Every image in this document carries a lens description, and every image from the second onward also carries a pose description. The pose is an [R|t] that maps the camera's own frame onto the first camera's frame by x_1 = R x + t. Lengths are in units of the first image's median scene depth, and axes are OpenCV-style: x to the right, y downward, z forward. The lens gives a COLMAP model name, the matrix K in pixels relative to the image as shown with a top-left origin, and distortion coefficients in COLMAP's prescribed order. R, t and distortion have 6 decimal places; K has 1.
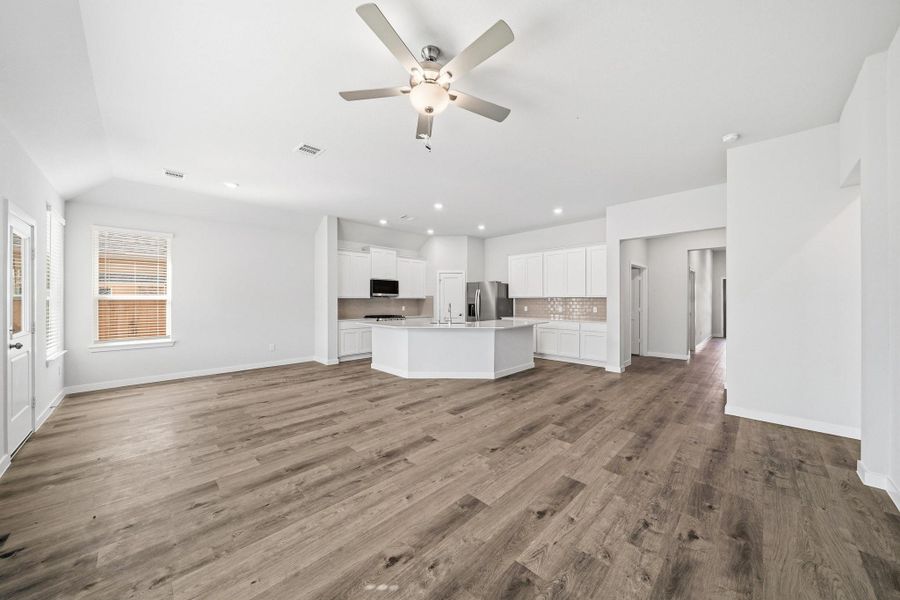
lens RADIAL K [[313.8, 0, 450.0], [0, 313.8, 300.0], [0, 0, 1]] dist [-0.007582, 0.000020]
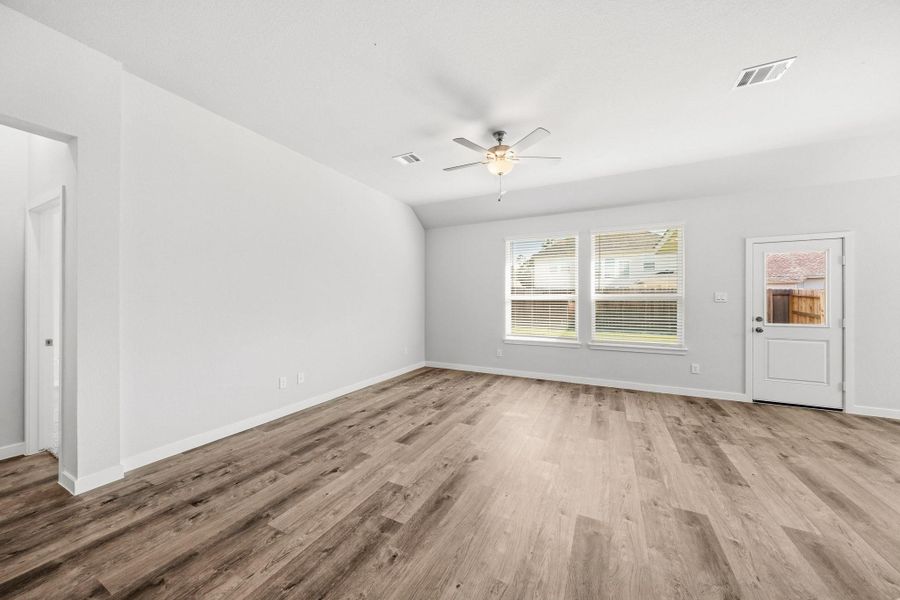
lens RADIAL K [[313.8, 0, 450.0], [0, 313.8, 300.0], [0, 0, 1]] dist [-0.007582, 0.000020]
pose [[-0.949976, -0.001262, -0.312322, 0.471135], [-0.000615, 0.999997, -0.002171, 0.003466], [0.312324, -0.001871, -0.949974, 1.741191]]
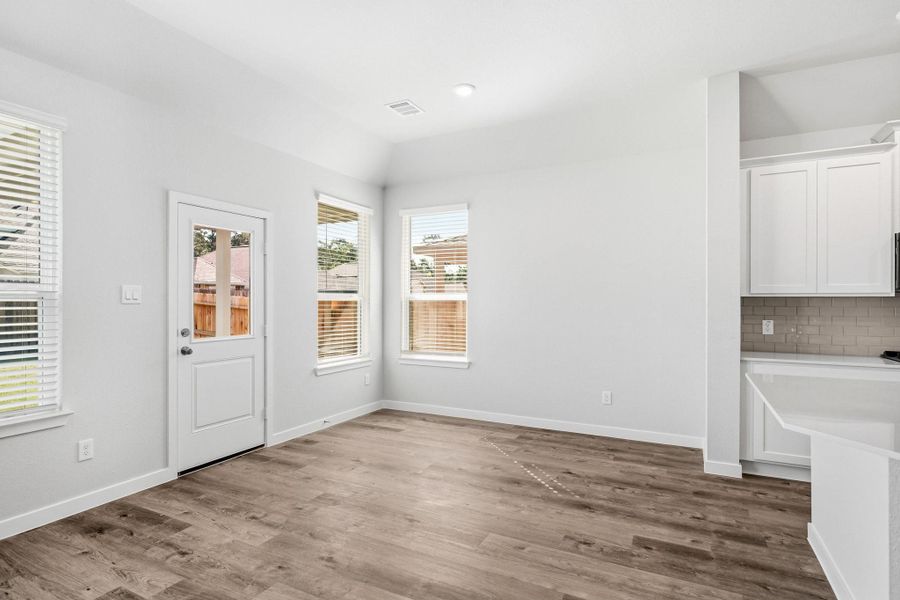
lens RADIAL K [[470.7, 0, 450.0], [0, 470.7, 300.0], [0, 0, 1]] dist [-0.002863, -0.000197]
pose [[0.306024, -0.000842, -0.952023, 0.122003], [-0.001314, 0.999998, -0.001307, 0.000469], [0.952023, 0.001651, 0.306022, 1.145369]]
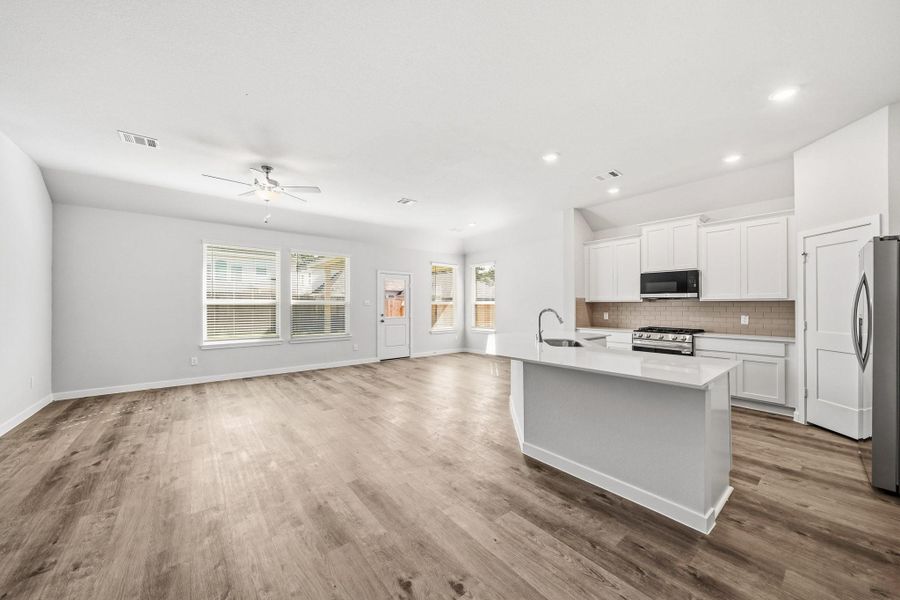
lens RADIAL K [[320.2, 0, 444.2], [0, 320.2, 302.1], [0, 0, 1]] dist [-0.001951, 0.000077]
pose [[-0.118412, -0.008526, -0.992928, 1.232321], [0.002331, 0.999958, -0.008864, 0.003683], [0.992962, -0.003365, -0.118387, 1.656258]]
